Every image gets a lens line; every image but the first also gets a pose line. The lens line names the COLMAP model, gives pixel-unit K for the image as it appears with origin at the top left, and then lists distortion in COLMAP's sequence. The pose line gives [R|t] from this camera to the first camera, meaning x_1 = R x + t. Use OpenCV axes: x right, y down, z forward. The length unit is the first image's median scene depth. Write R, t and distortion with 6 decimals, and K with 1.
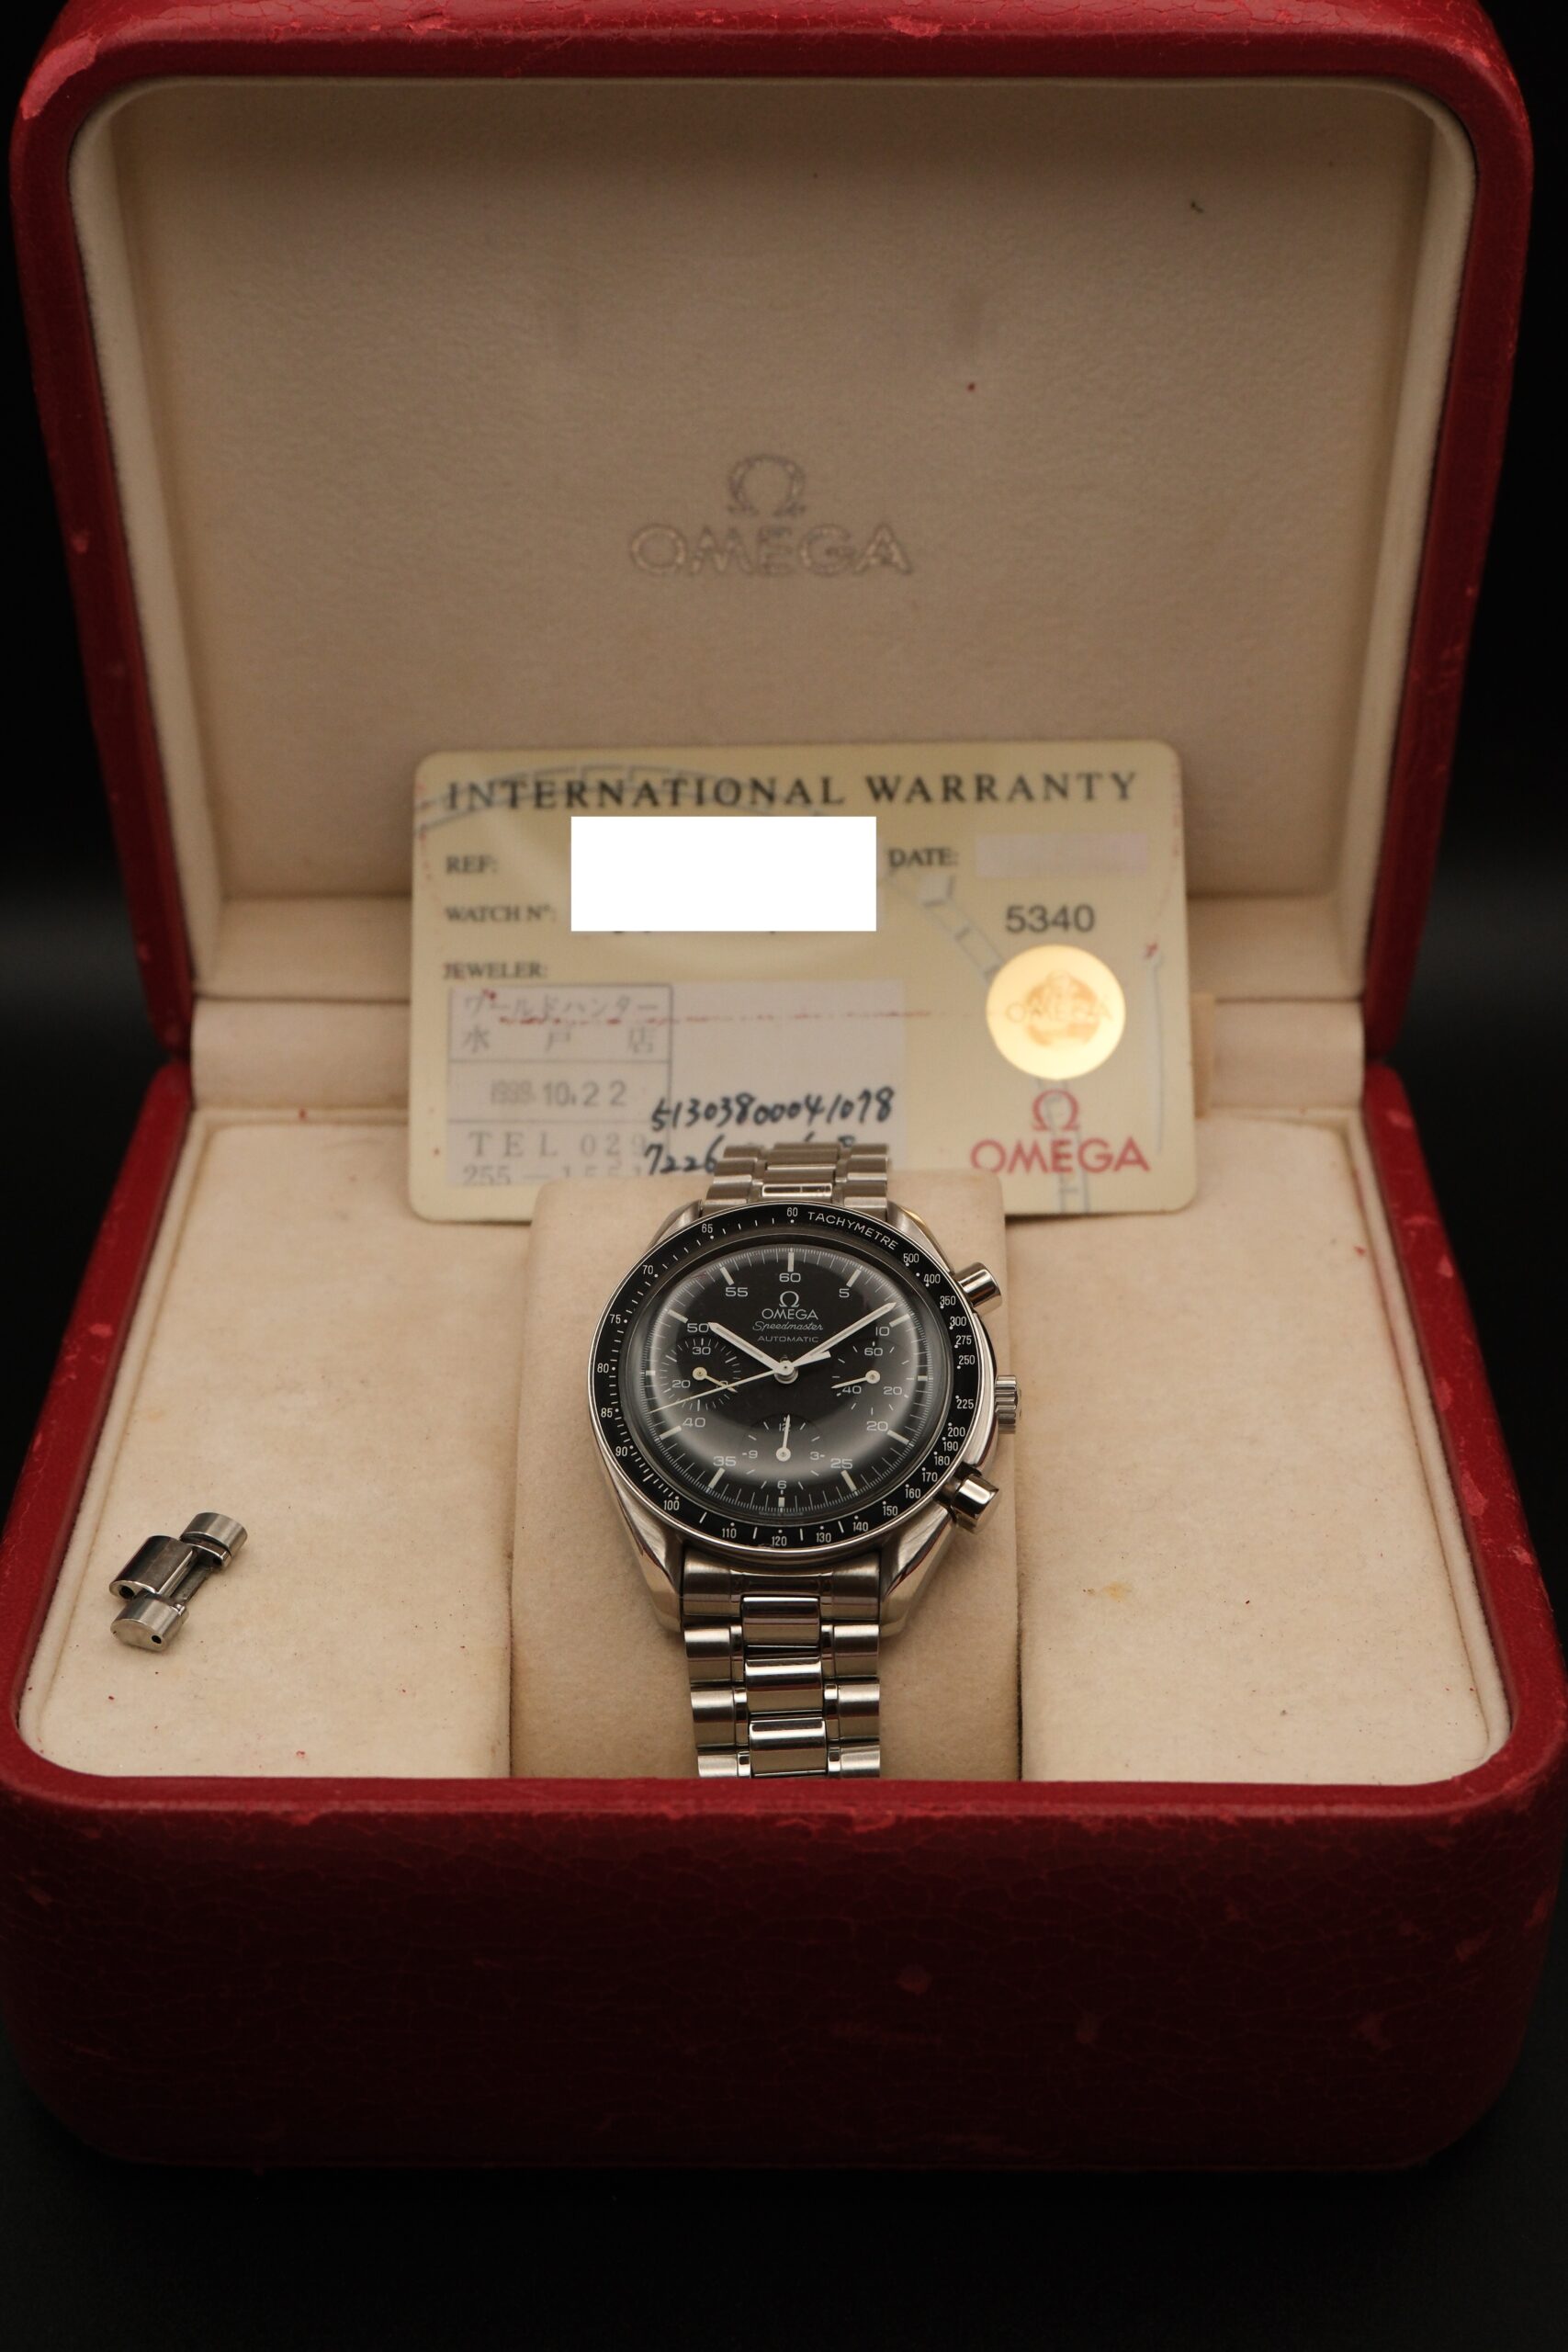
lens RADIAL K [[3158.8, 0, 784.0], [0, 3158.8, 1176.0], [0, 0, 1]] dist [-0.027593, 0.060630]
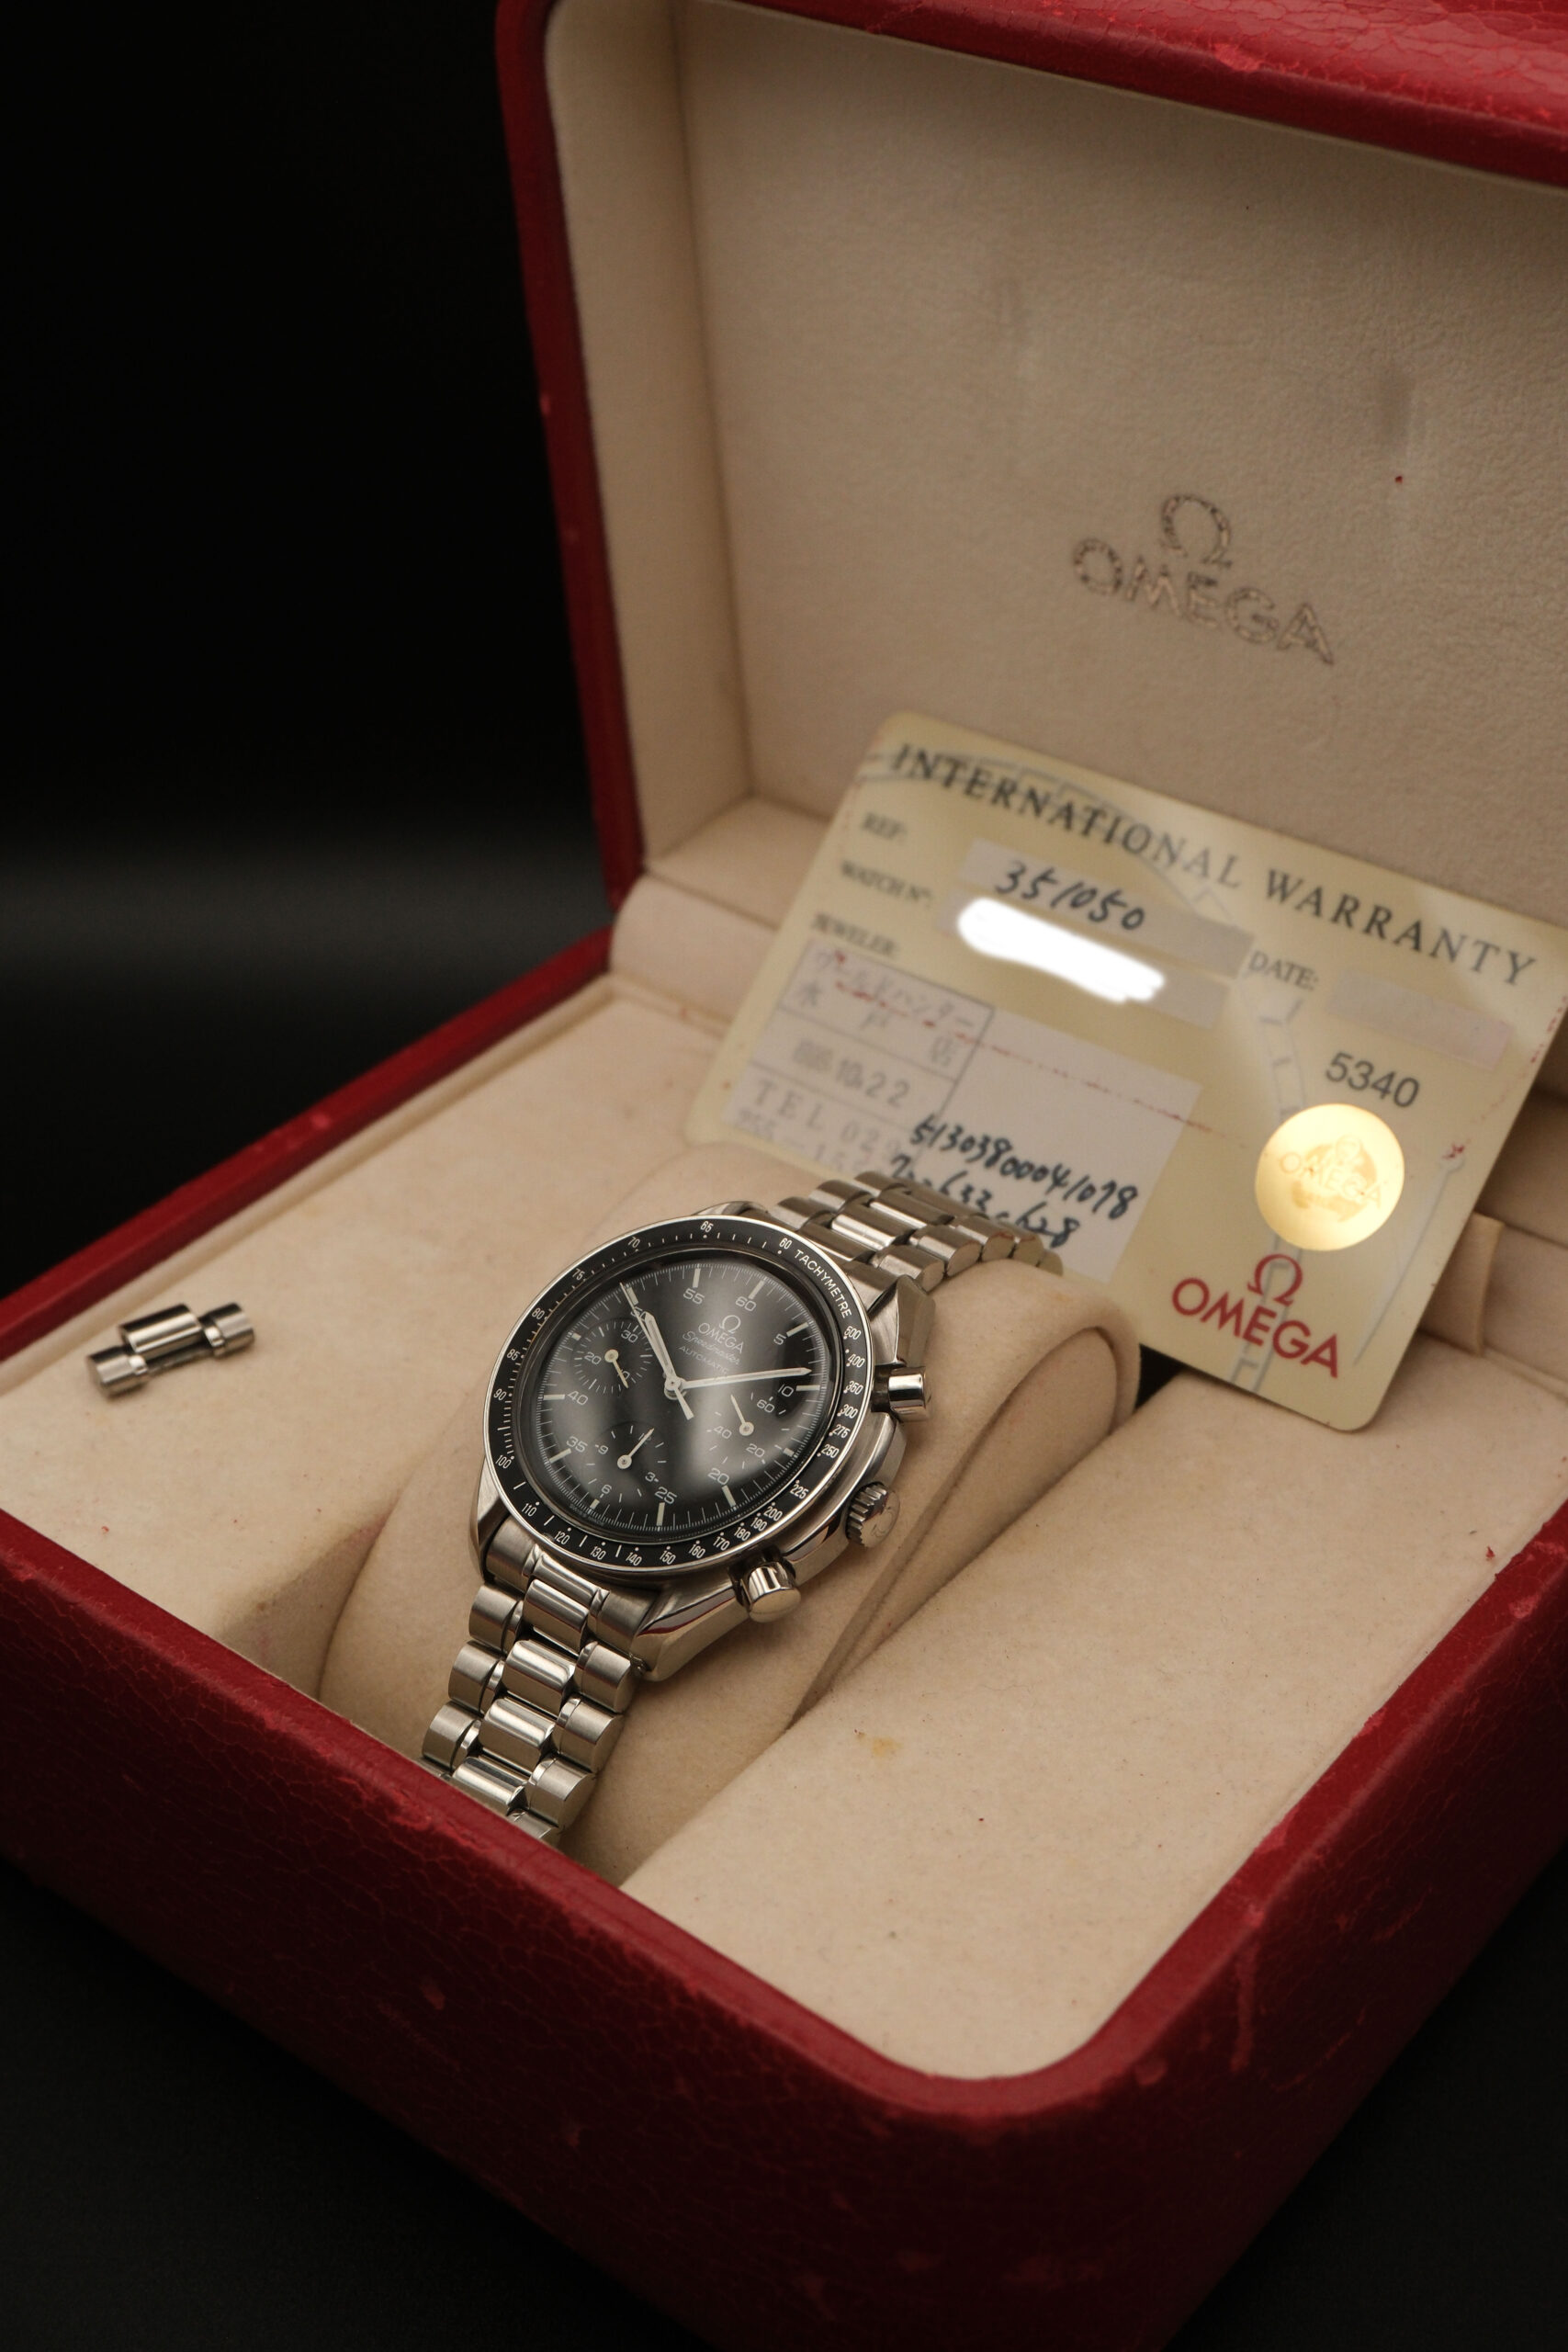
lens RADIAL K [[3158.8, 0, 784.0], [0, 3158.8, 1176.0], [0, 0, 1]] dist [-0.027593, 0.060630]
pose [[0.799780, 0.357292, -0.482384, 0.395532], [-0.346759, 0.930927, 0.114602, -0.101496], [0.490011, 0.075614, 0.868431, 0.143326]]
